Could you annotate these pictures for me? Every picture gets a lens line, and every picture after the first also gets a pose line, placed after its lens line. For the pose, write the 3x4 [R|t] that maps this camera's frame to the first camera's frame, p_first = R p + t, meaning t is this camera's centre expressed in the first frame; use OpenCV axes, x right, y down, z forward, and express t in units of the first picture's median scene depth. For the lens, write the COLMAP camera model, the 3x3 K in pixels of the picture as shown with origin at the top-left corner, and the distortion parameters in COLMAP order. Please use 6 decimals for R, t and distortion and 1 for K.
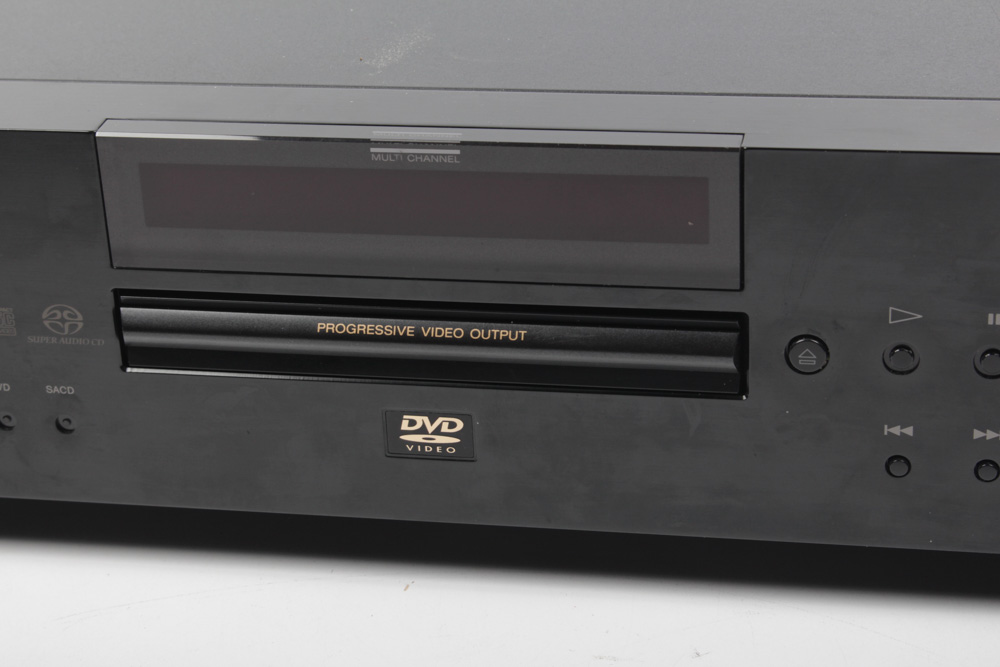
lens RADIAL K [[2379.0, 0, 495.6], [0, 2379.0, 330.1], [0, 0, 1]] dist [0.024403, 0.000000]
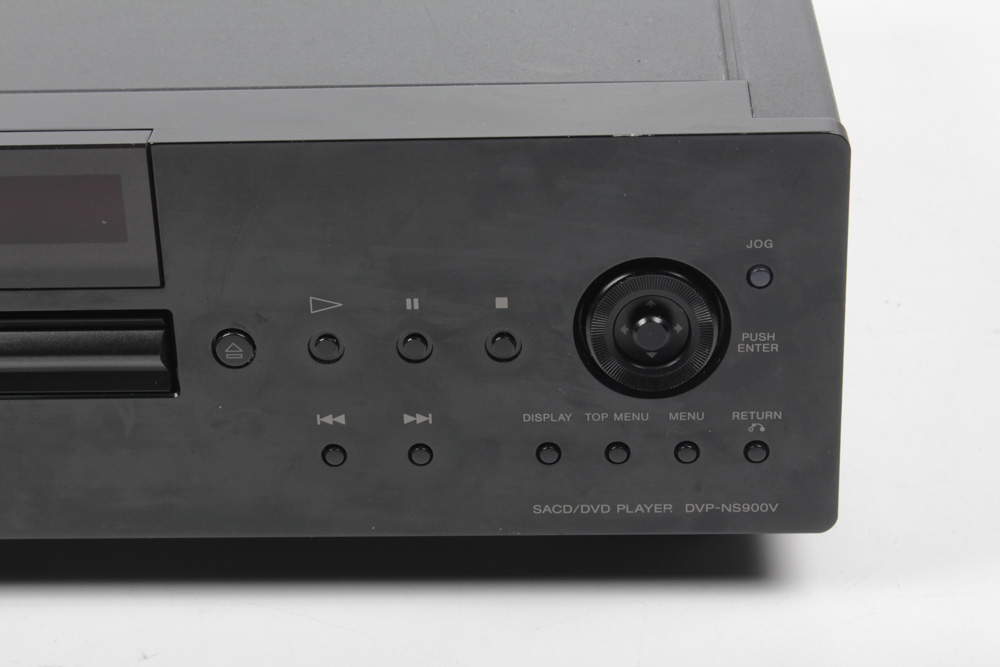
lens RADIAL K [[2379.0, 0, 507.4], [0, 2379.0, 332.5], [0, 0, 1]] dist [0.024403, 0.000000]
pose [[0.988702, -0.050765, 0.141039, 0.101774], [0.050373, 0.998710, 0.006349, 0.002992], [-0.141180, 0.000827, 0.989984, -0.000573]]
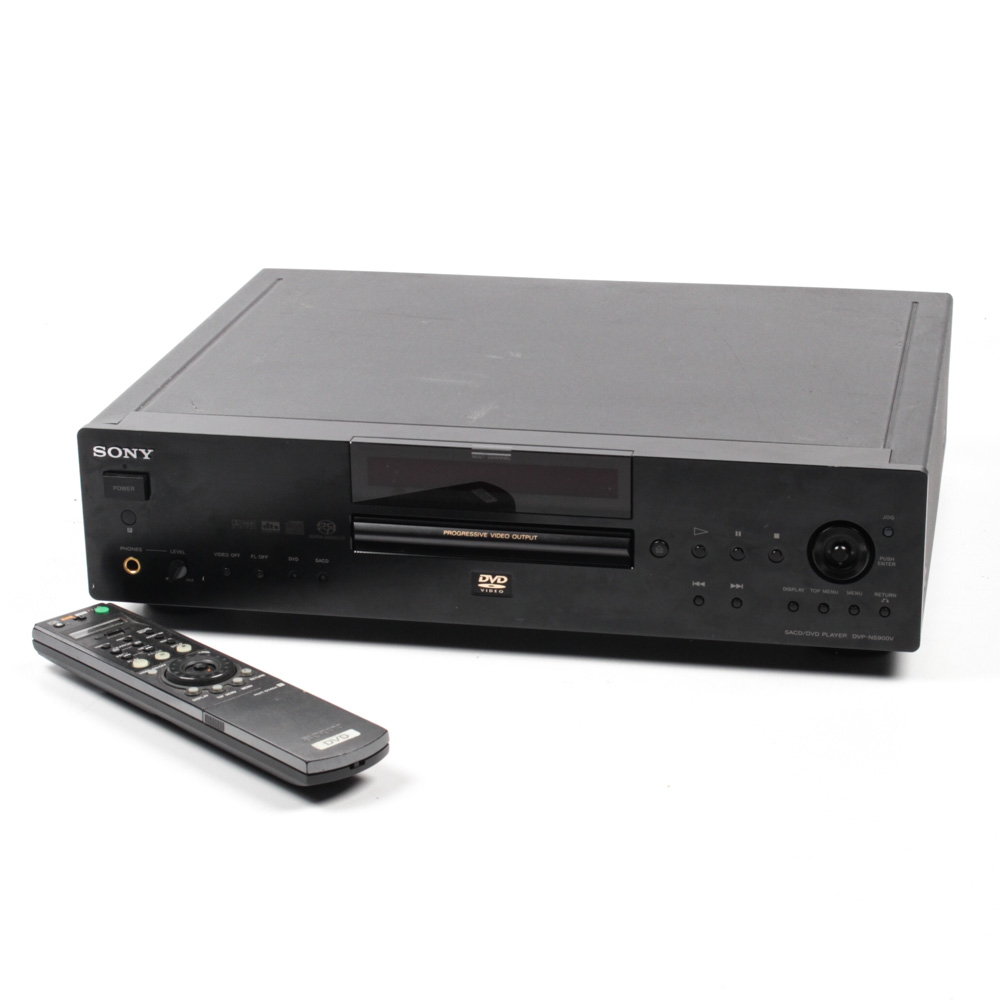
lens RADIAL K [[2386.5, 0, 501.2], [0, 2386.5, 501.1], [0, 0, 1]] dist [-0.128440, 0.000000]
pose [[0.999254, 0.037558, -0.009033, -0.002050], [-0.038246, 0.994759, -0.094826, 0.184125], [0.005424, 0.095101, 0.995453, -1.259804]]
